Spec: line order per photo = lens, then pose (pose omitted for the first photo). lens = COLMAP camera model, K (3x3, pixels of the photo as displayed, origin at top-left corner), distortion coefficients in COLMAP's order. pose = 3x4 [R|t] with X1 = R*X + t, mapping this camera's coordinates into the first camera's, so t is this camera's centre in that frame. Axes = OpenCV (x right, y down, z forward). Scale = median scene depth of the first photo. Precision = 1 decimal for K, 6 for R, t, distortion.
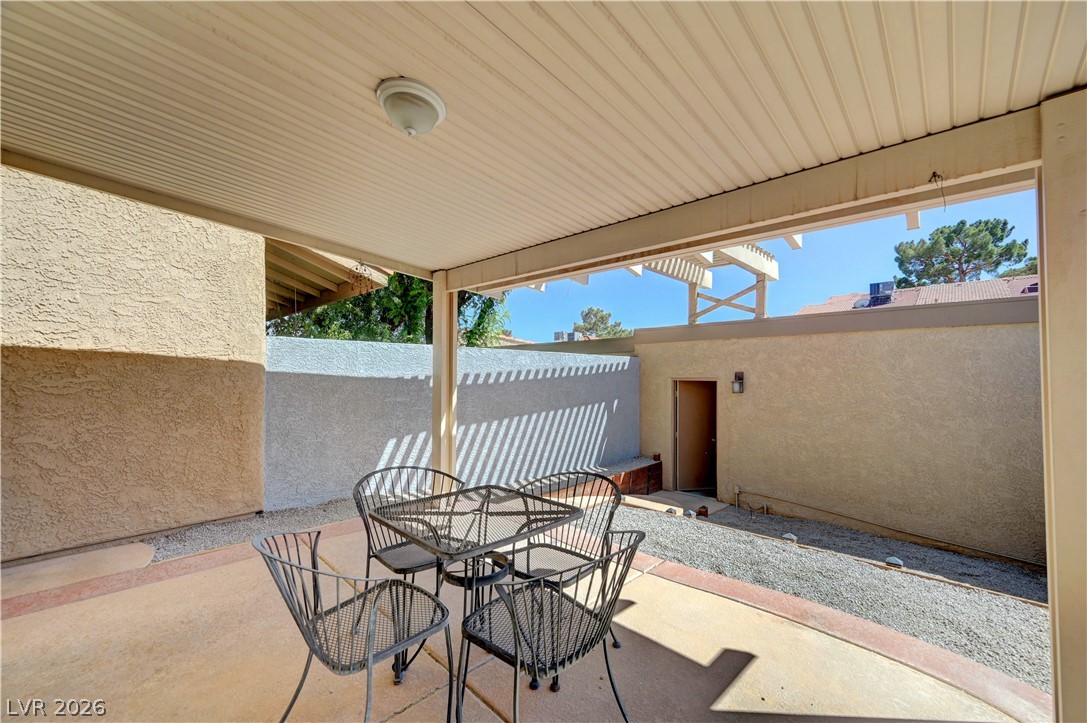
lens RADIAL K [[435.0, 0, 545.7], [0, 435.0, 373.5], [0, 0, 1]] dist [-0.000470, -0.000068]
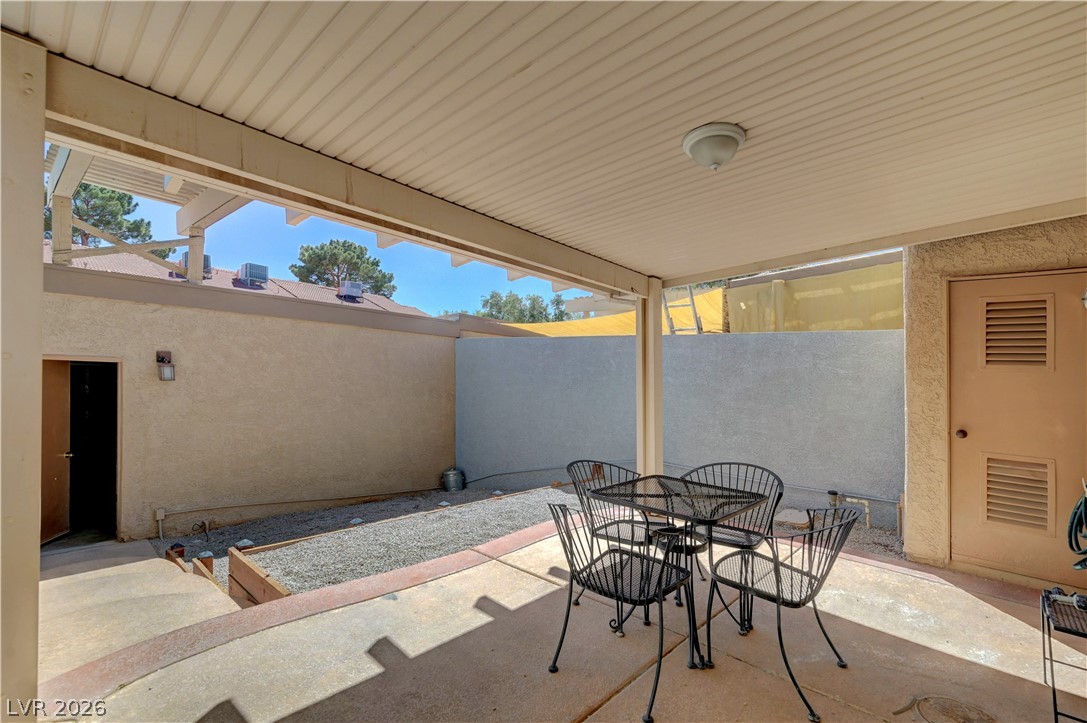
lens RADIAL K [[476.1, 0, 569.7], [0, 476.1, 374.0], [0, 0, 1]] dist [-0.001523, -0.000142]
pose [[-0.060037, -0.002382, 0.998193, -0.415967], [-0.050880, 0.998705, -0.000677, 0.000614], [-0.996899, -0.050828, -0.060081, 0.411188]]
